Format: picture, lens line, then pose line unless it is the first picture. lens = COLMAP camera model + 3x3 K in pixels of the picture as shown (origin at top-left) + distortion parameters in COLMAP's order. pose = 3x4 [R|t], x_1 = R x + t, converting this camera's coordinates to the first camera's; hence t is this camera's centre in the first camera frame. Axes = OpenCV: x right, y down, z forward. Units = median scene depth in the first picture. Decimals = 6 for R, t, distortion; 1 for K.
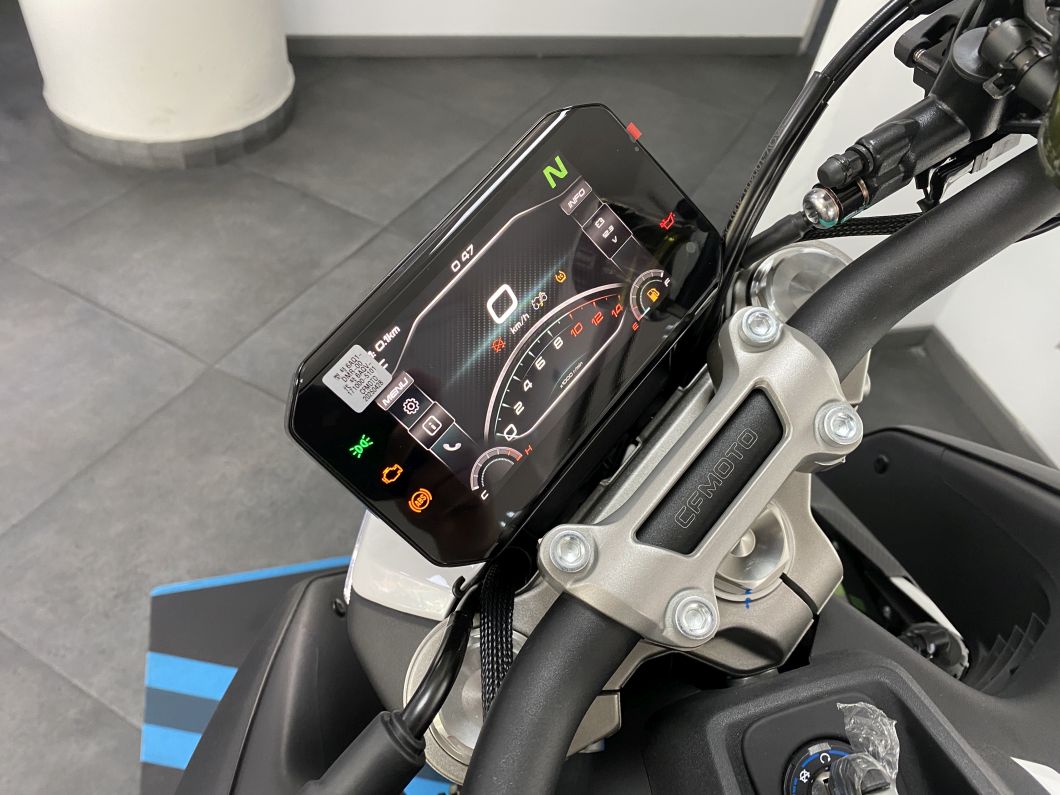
lens RADIAL K [[817.5, 0, 520.0], [0, 817.5, 373.6], [0, 0, 1]] dist [0.040543, -0.036341]
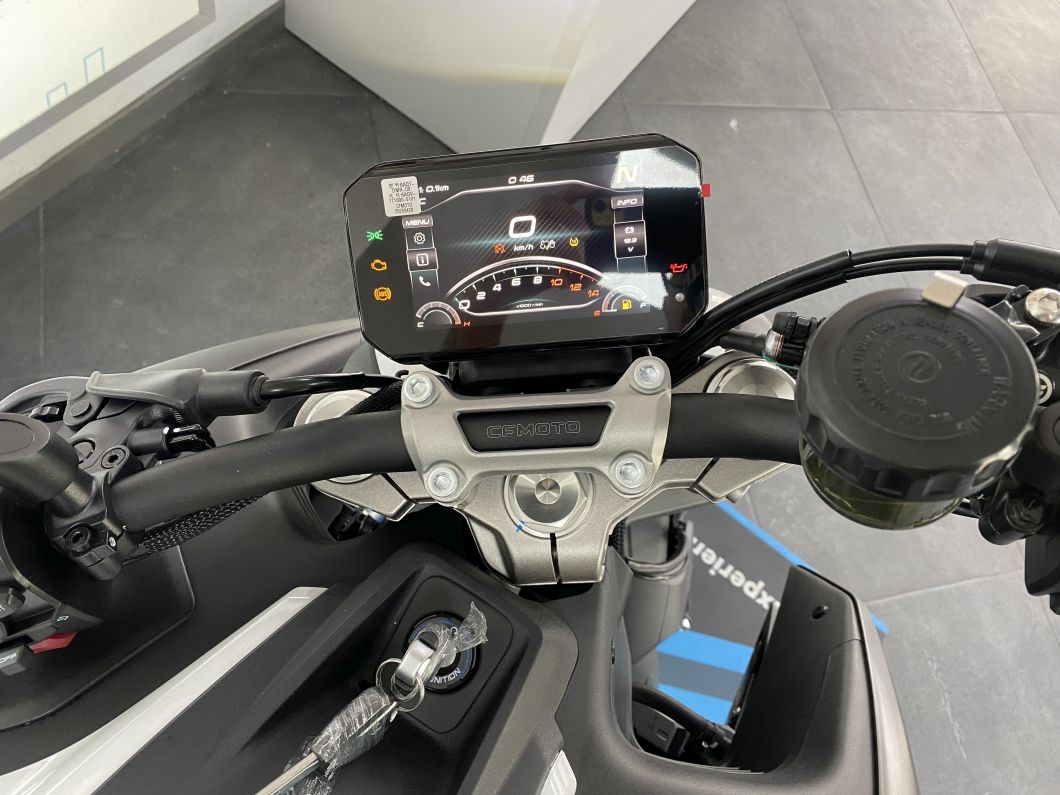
lens RADIAL K [[817.5, 0, 540.3], [0, 817.5, 409.0], [0, 0, 1]] dist [0.040543, -0.036341]
pose [[0.679892, 0.698938, -0.221885, 0.491527], [-0.650594, 0.714530, 0.257244, -0.232431], [0.338341, -0.030541, 0.940528, -0.229021]]
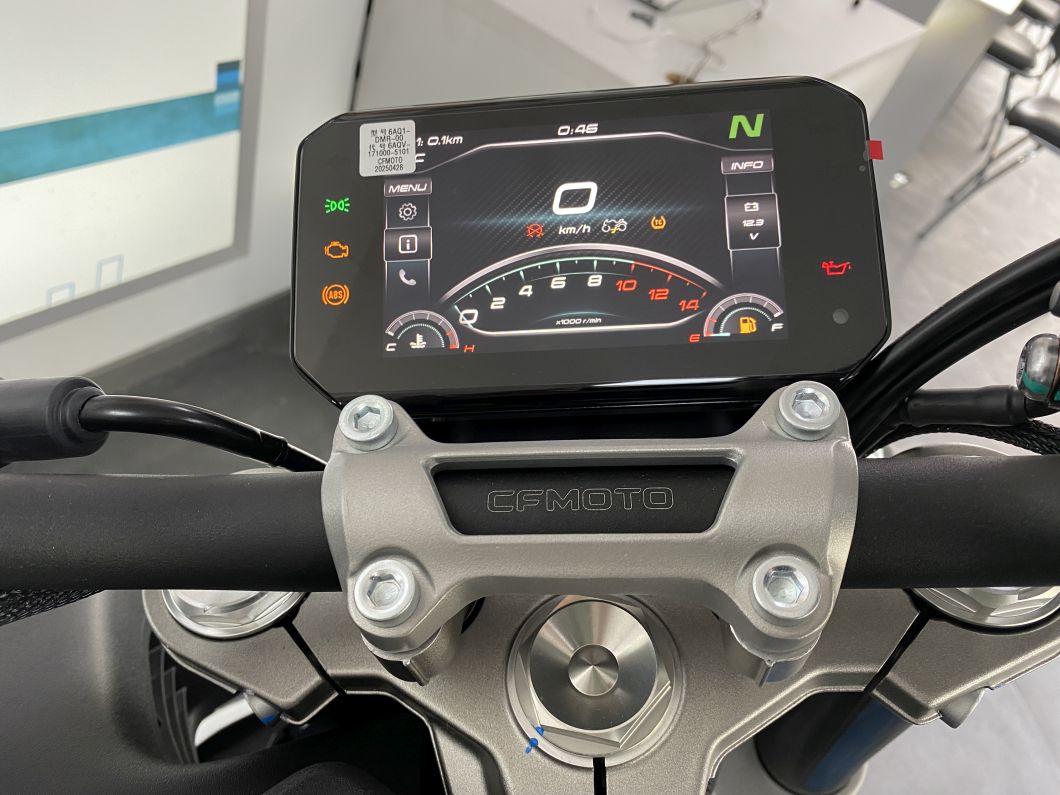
lens RADIAL K [[817.5, 0, 532.9], [0, 817.5, 398.4], [0, 0, 1]] dist [0.040543, -0.036341]
pose [[0.625858, 0.592357, -0.507361, 0.479690], [-0.698003, 0.715641, -0.025498, 0.105733], [0.347984, 0.370097, 0.861356, 0.362698]]
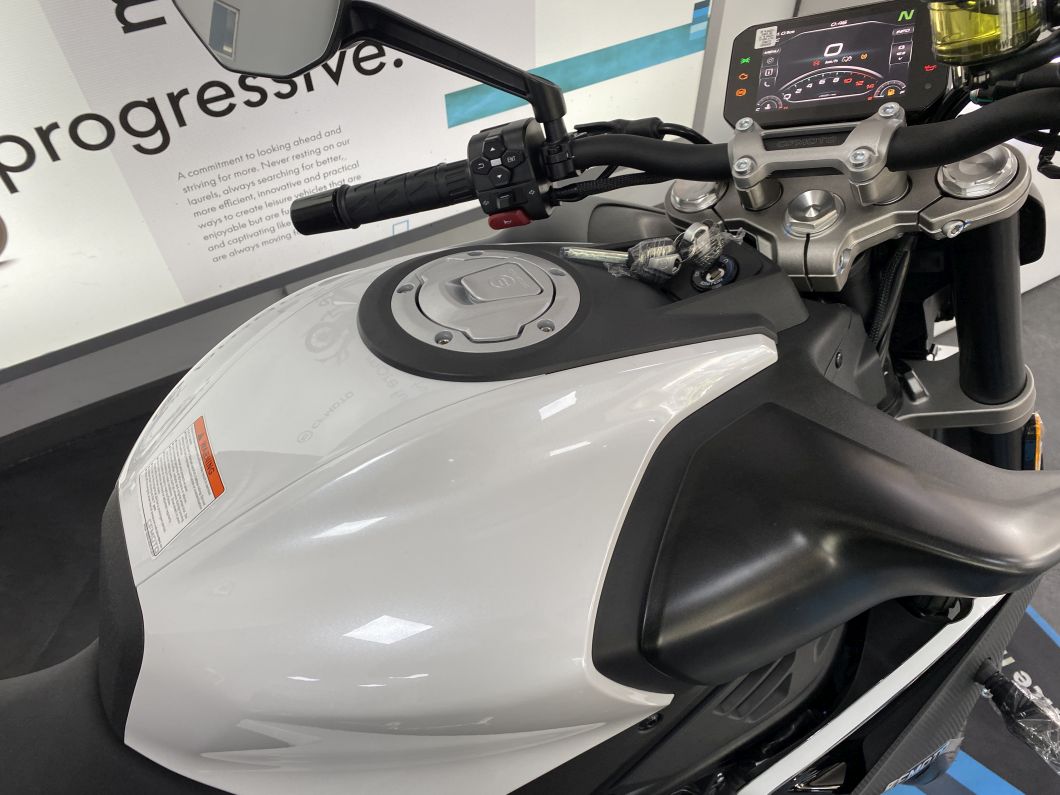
lens RADIAL K [[817.5, 0, 531.5], [0, 817.5, 386.8], [0, 0, 1]] dist [0.040543, -0.036341]
pose [[0.249643, 0.679460, -0.689937, 1.896327], [-0.679438, 0.630574, 0.375154, 0.202009], [0.689958, 0.375115, 0.619069, -0.572139]]
